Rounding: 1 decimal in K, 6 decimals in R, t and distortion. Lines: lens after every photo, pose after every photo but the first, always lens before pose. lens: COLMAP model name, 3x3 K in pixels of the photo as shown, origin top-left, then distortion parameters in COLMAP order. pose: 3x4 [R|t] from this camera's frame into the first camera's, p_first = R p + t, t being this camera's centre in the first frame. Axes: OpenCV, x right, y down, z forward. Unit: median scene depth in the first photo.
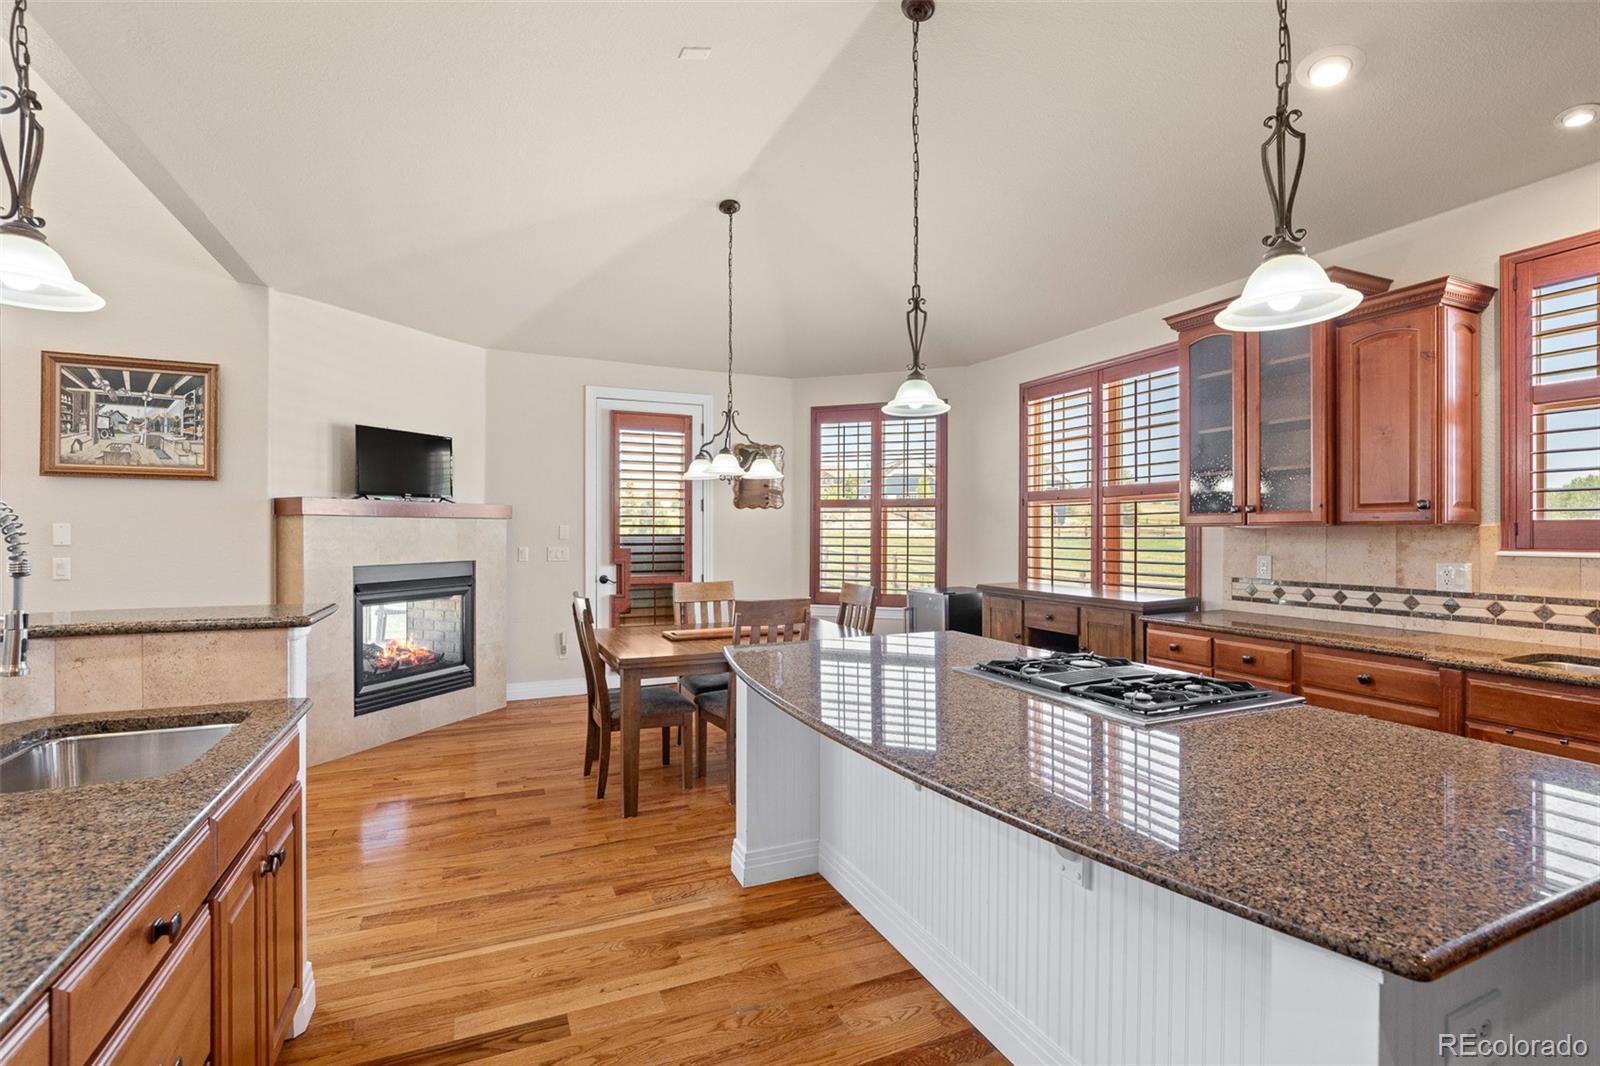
lens RADIAL K [[724.4, 0, 800.0], [0, 724.4, 533.0], [0, 0, 1]] dist [-0.029127, 0.009586]
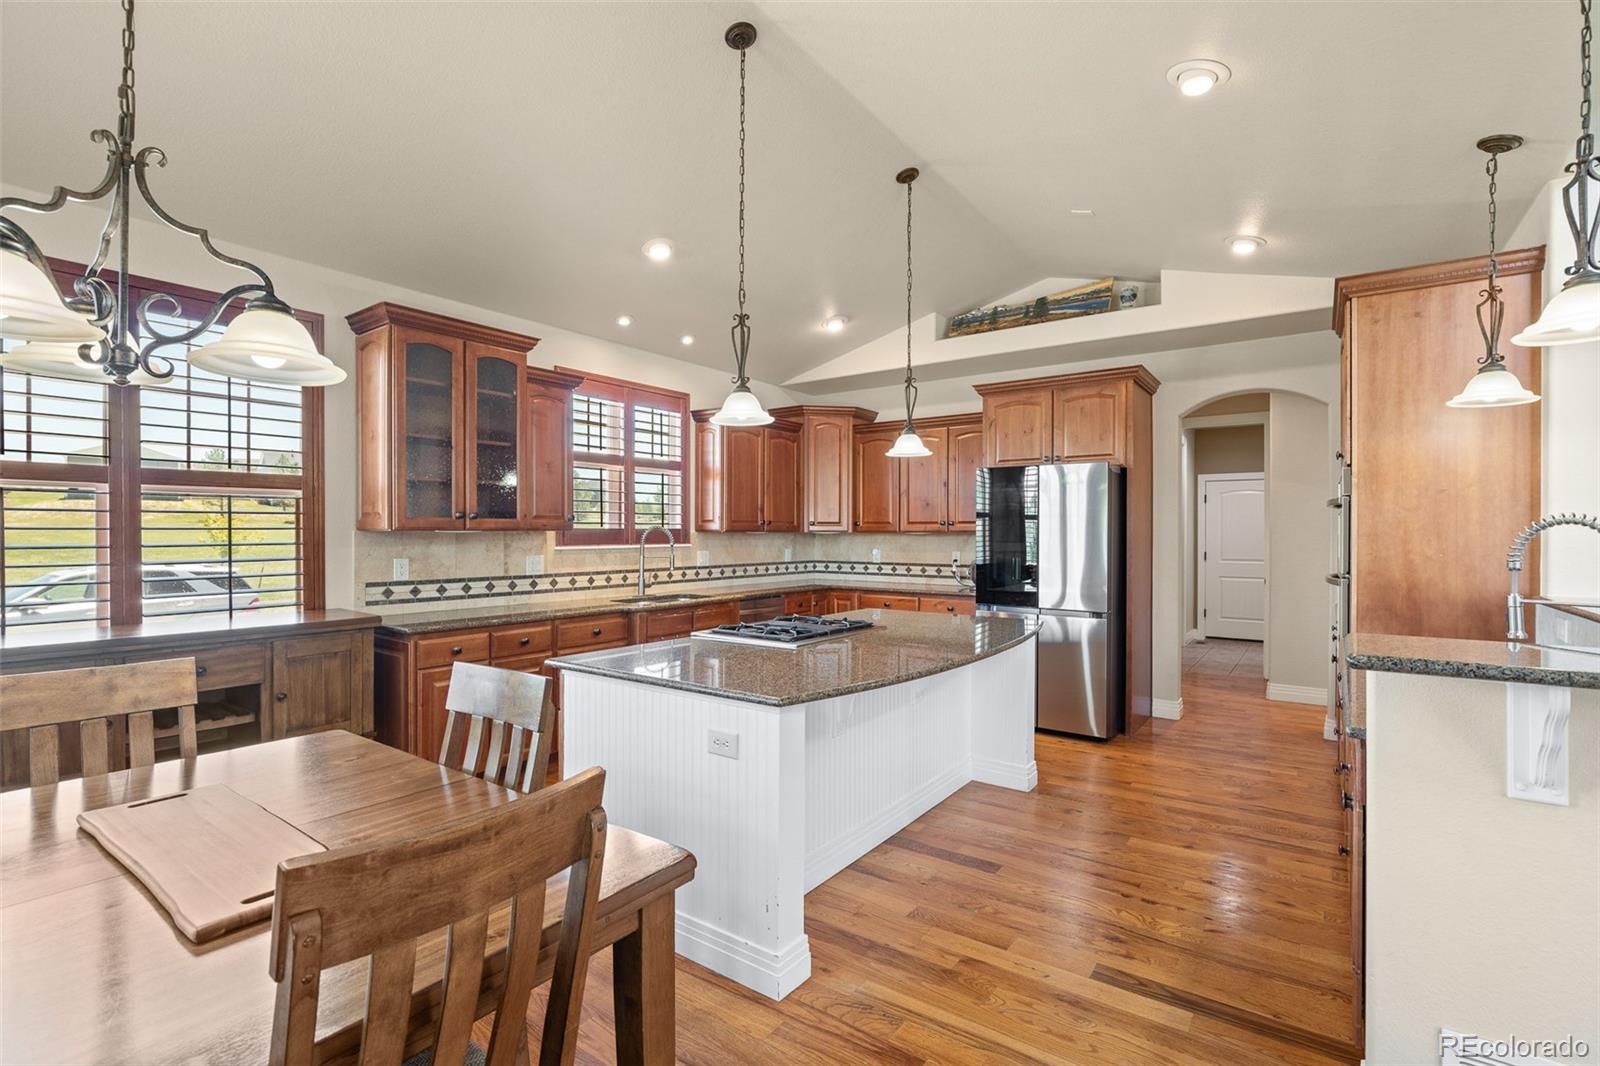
lens RADIAL K [[724.4, 0, 800.0], [0, 724.4, 533.0], [0, 0, 1]] dist [-0.029127, 0.009586]
pose [[-0.494960, -0.001170, 0.868915, -0.499457], [0.000252, 0.999999, 0.001490, -0.006195], [-0.868915, 0.000957, -0.494960, 0.908583]]
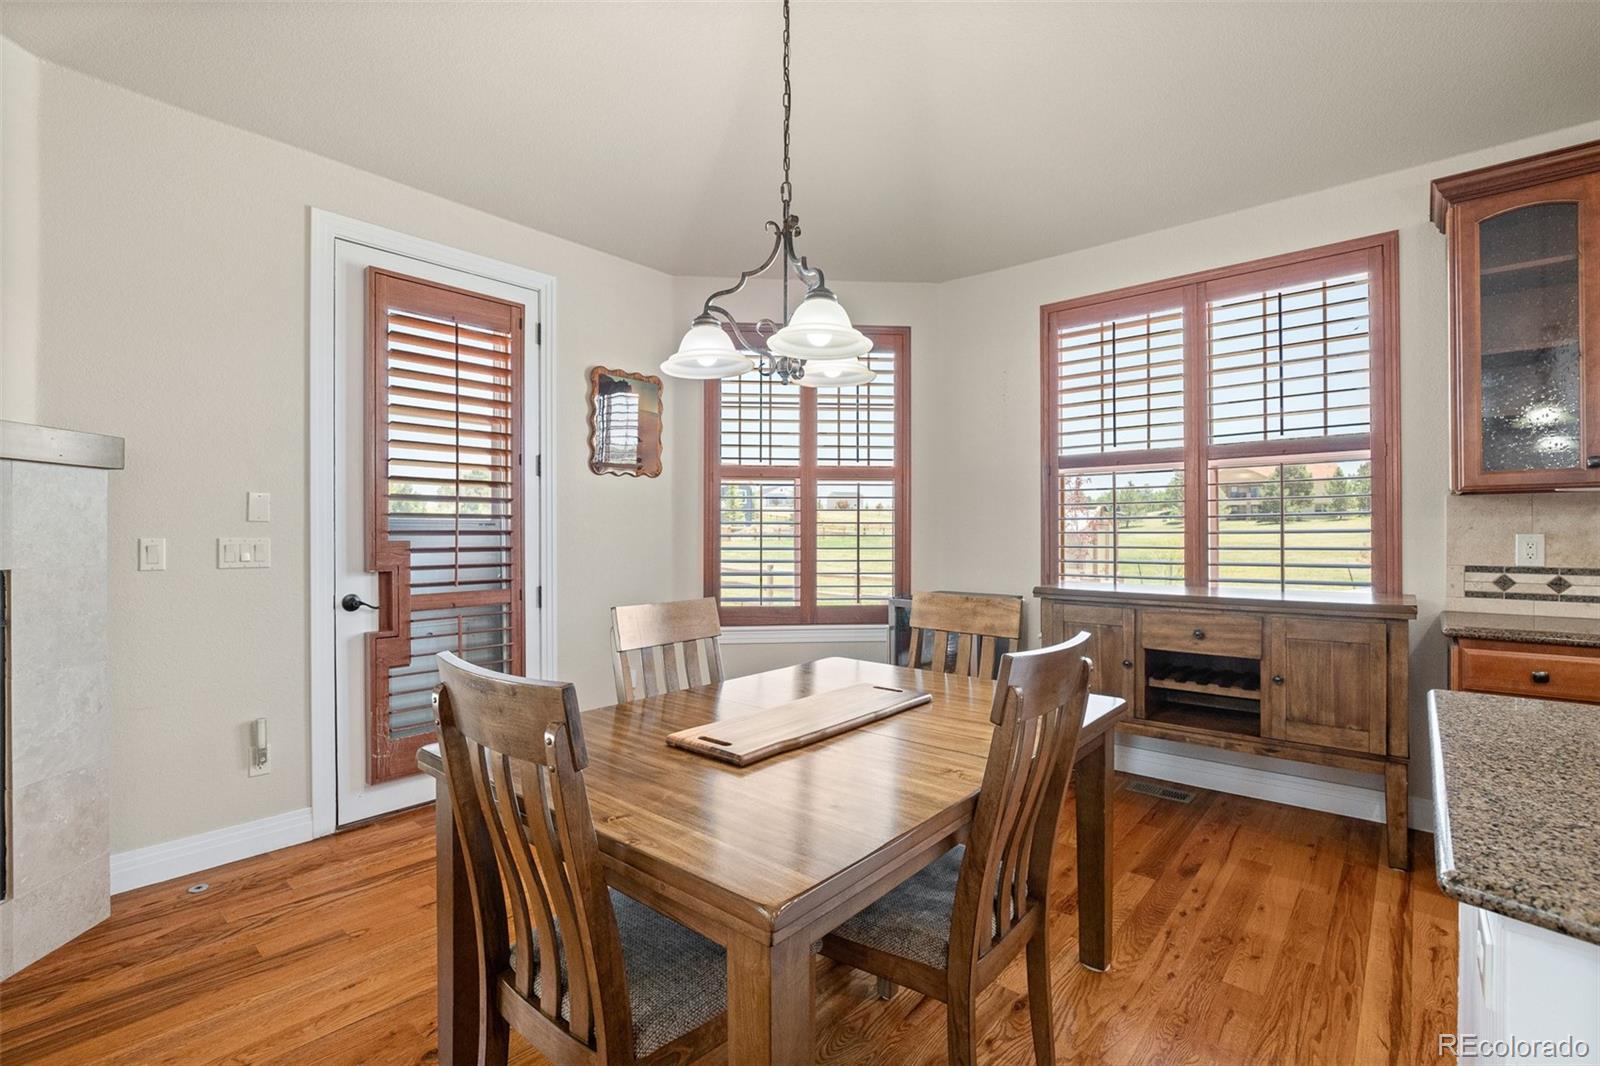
lens RADIAL K [[724.4, 0, 800.0], [0, 724.4, 533.0], [0, 0, 1]] dist [-0.029127, 0.009586]
pose [[0.906236, -0.002694, 0.422764, -0.283663], [0.004394, 0.999986, -0.003045, 0.026780], [-0.422750, 0.004617, 0.906234, 0.595346]]
